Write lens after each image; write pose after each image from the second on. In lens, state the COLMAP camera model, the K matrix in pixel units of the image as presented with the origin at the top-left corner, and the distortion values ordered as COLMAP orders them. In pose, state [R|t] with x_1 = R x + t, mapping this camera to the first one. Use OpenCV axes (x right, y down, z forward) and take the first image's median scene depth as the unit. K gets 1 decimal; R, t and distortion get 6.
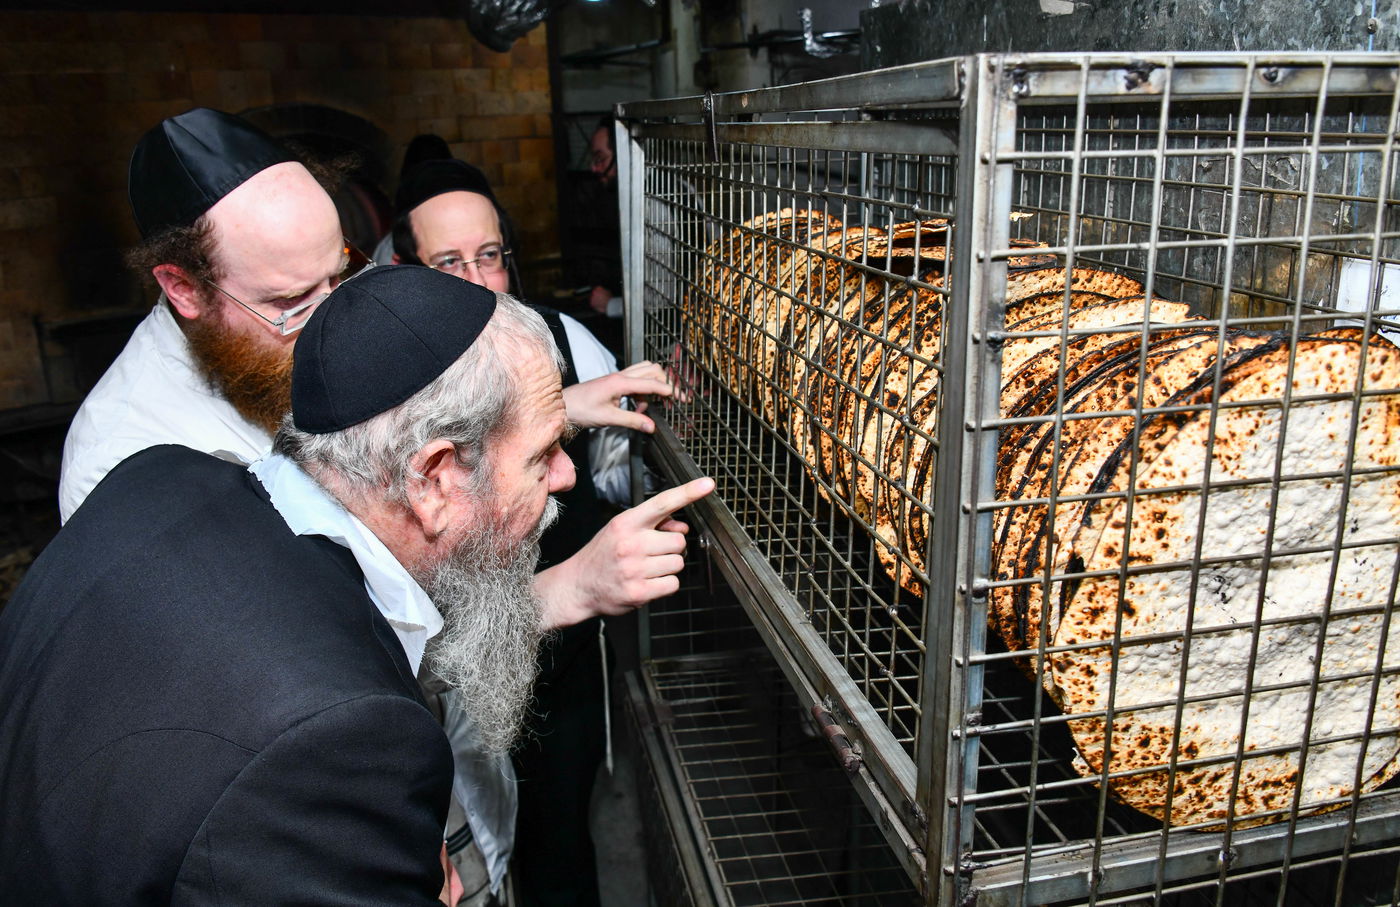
lens RADIAL K [[1121.5, 0, 675.9], [0, 1121.5, 428.8], [0, 0, 1]] dist [-0.039825, -0.015560]
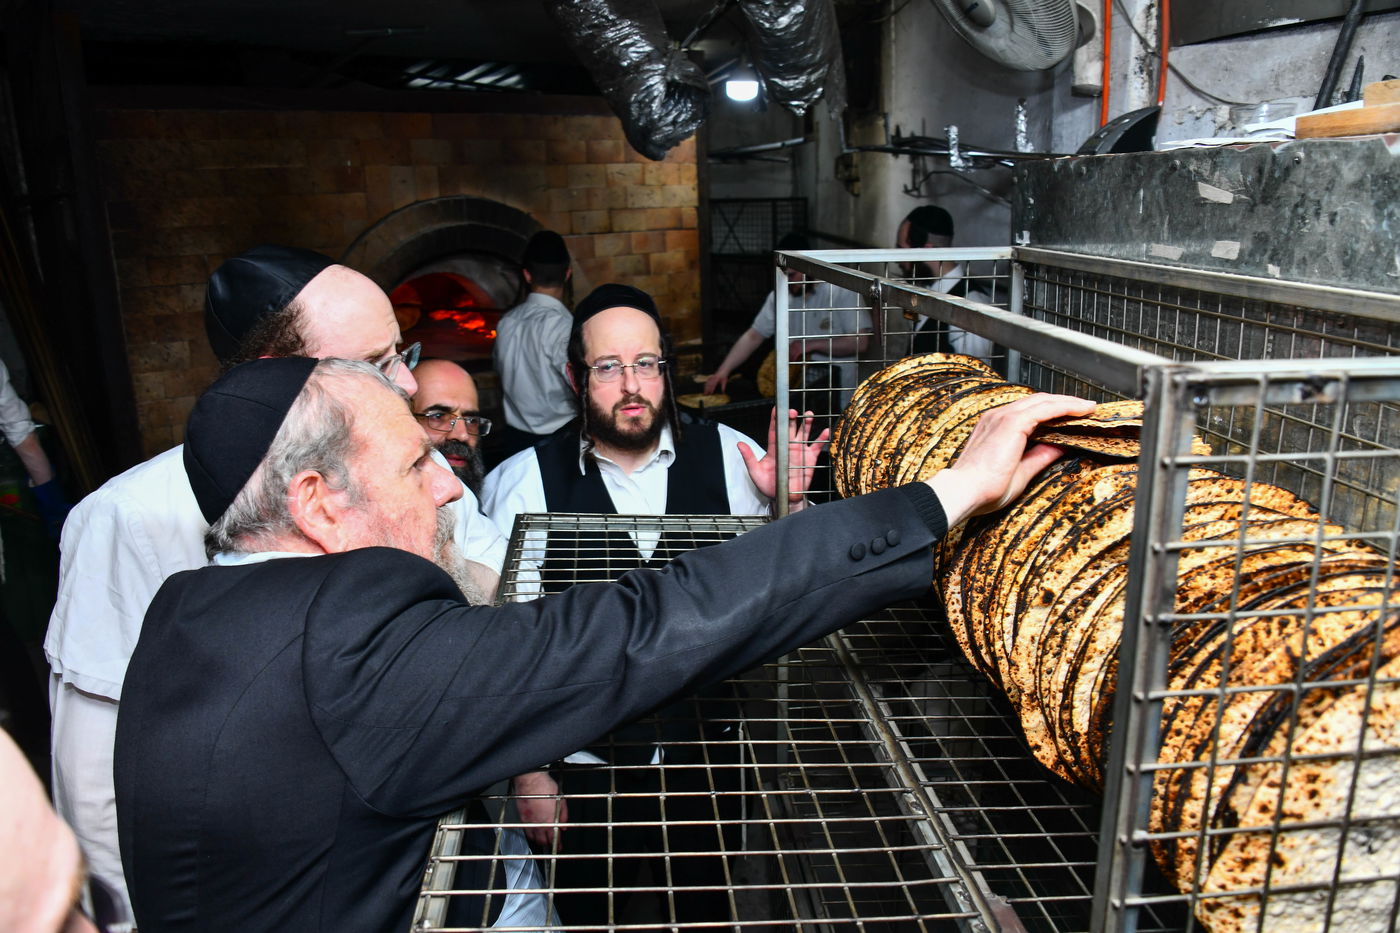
lens RADIAL K [[1090.6, 0, 700.7], [0, 1090.6, 475.1], [0, 0, 1]] dist [-0.038764, -0.019428]
pose [[0.995210, 0.036494, -0.090693, -0.059287], [-0.037689, 0.999223, -0.011497, -0.160741], [0.090203, 0.014860, 0.995813, -0.067905]]
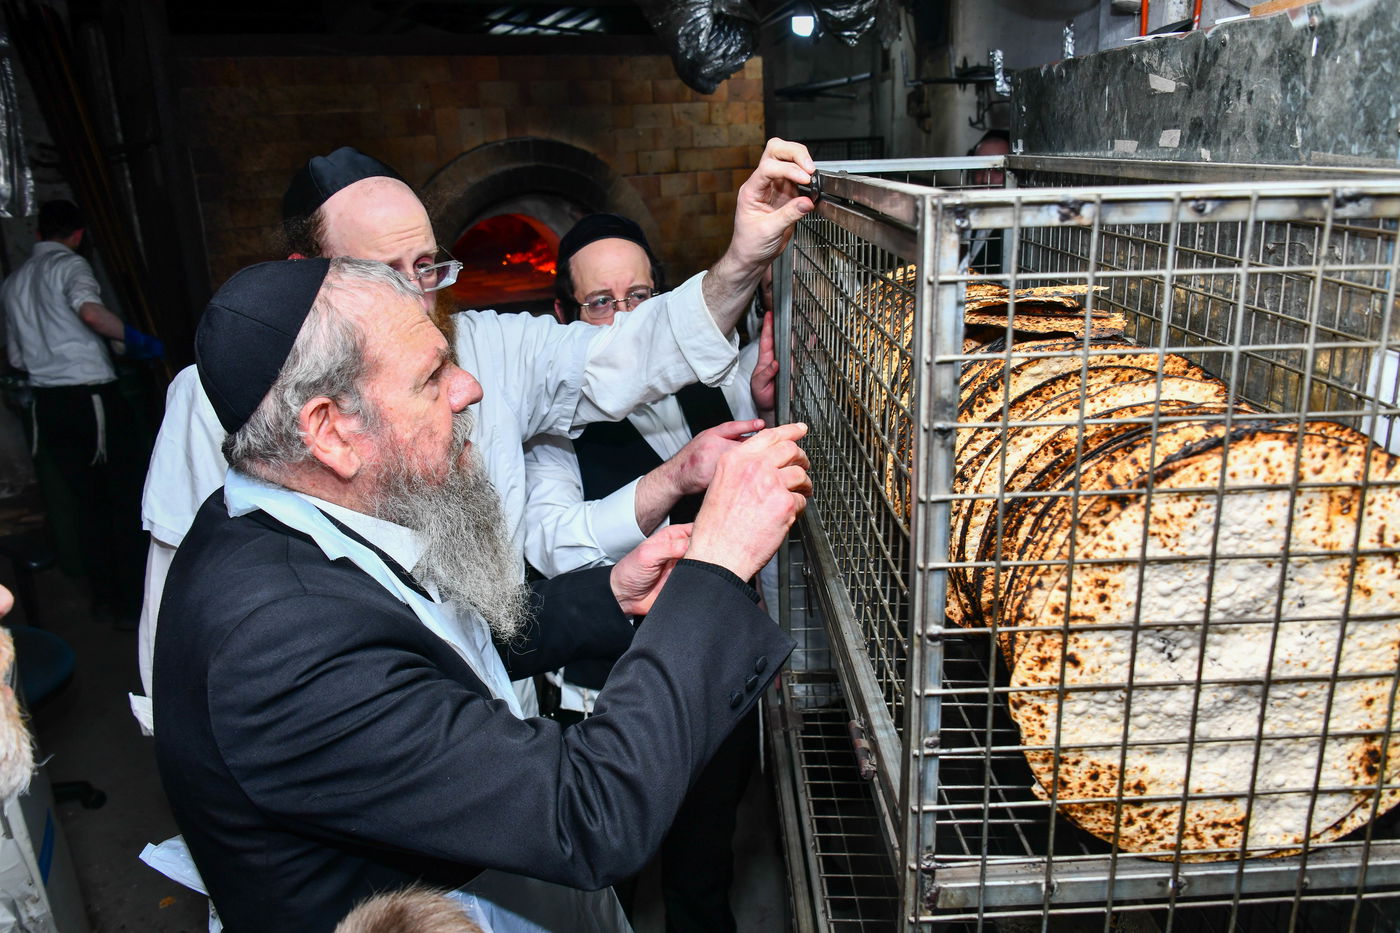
lens RADIAL K [[1090.6, 0, 700.7], [0, 1090.6, 475.1], [0, 0, 1]] dist [-0.038764, -0.019428]
pose [[0.983160, 0.047114, -0.176568, 0.198743], [-0.041602, 0.998528, 0.034793, -0.050129], [0.177947, -0.026861, 0.983673, -0.162772]]
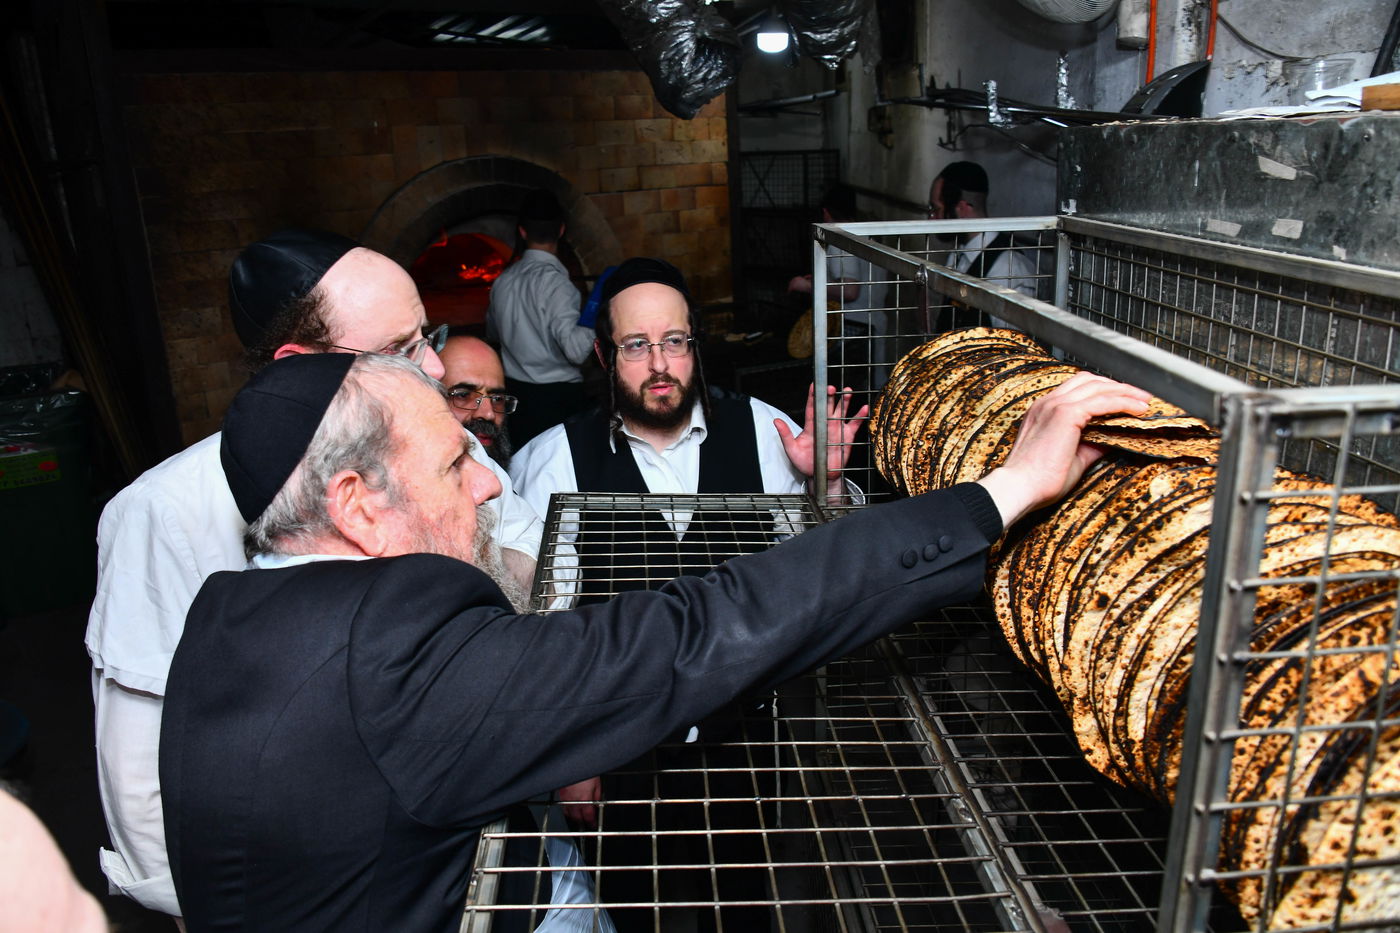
lens RADIAL K [[1092.5, 0, 696.5], [0, 1092.5, 473.4], [0, 0, 1]] dist [-0.040955, -0.018845]
pose [[0.992167, 0.034818, -0.119966, -0.081643], [-0.031161, 0.998995, 0.032228, -0.223843], [0.120967, -0.028238, 0.992255, -0.034099]]
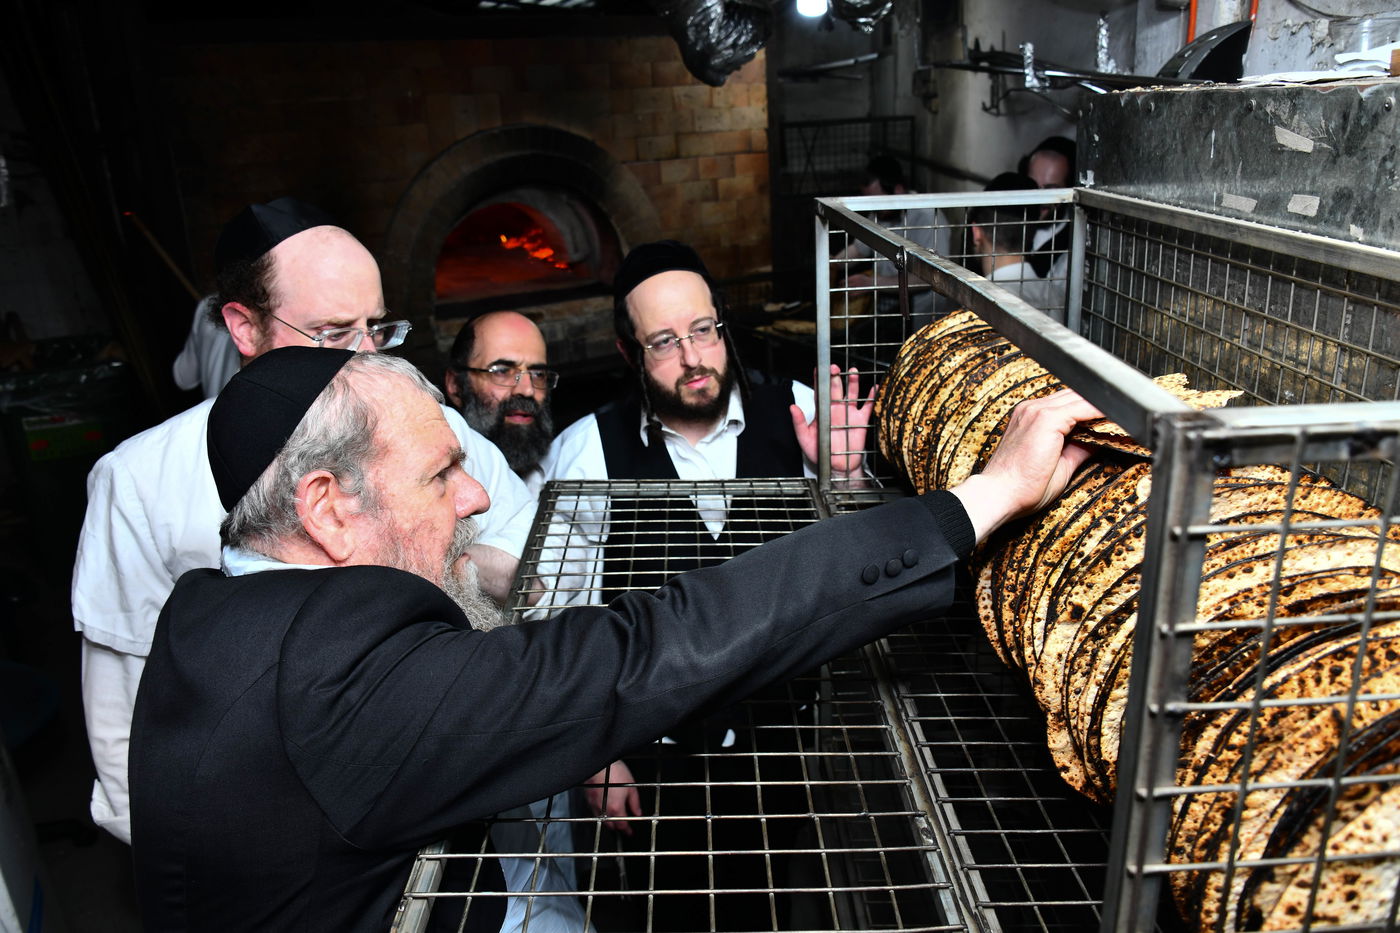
lens RADIAL K [[1084.3, 0, 702.0], [0, 1084.3, 473.1], [0, 0, 1]] dist [-0.035414, -0.019218]
pose [[0.985553, 0.044261, -0.163484, 0.032895], [-0.033964, 0.997290, 0.065256, -0.265770], [0.165929, -0.058760, 0.984385, 0.068520]]
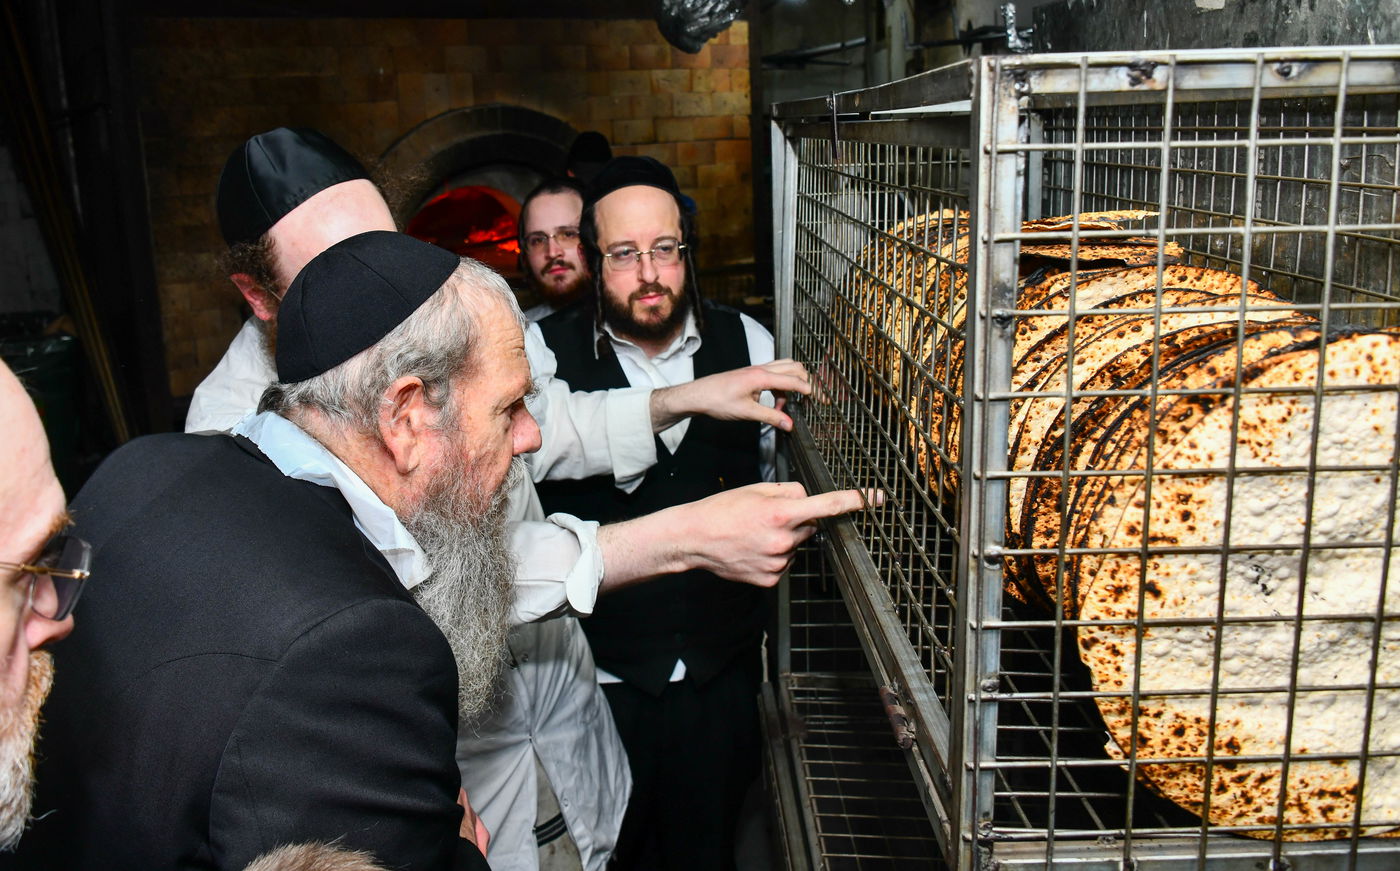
lens RADIAL K [[1208.9, 0, 615.8], [0, 1208.9, 355.8], [0, 0, 1]] dist [-0.039643, -0.018765]
pose [[0.973362, 0.037896, -0.226122, 0.155938], [-0.055370, 0.995907, -0.071439, 0.050708], [0.222489, 0.082056, 0.971476, -0.169341]]
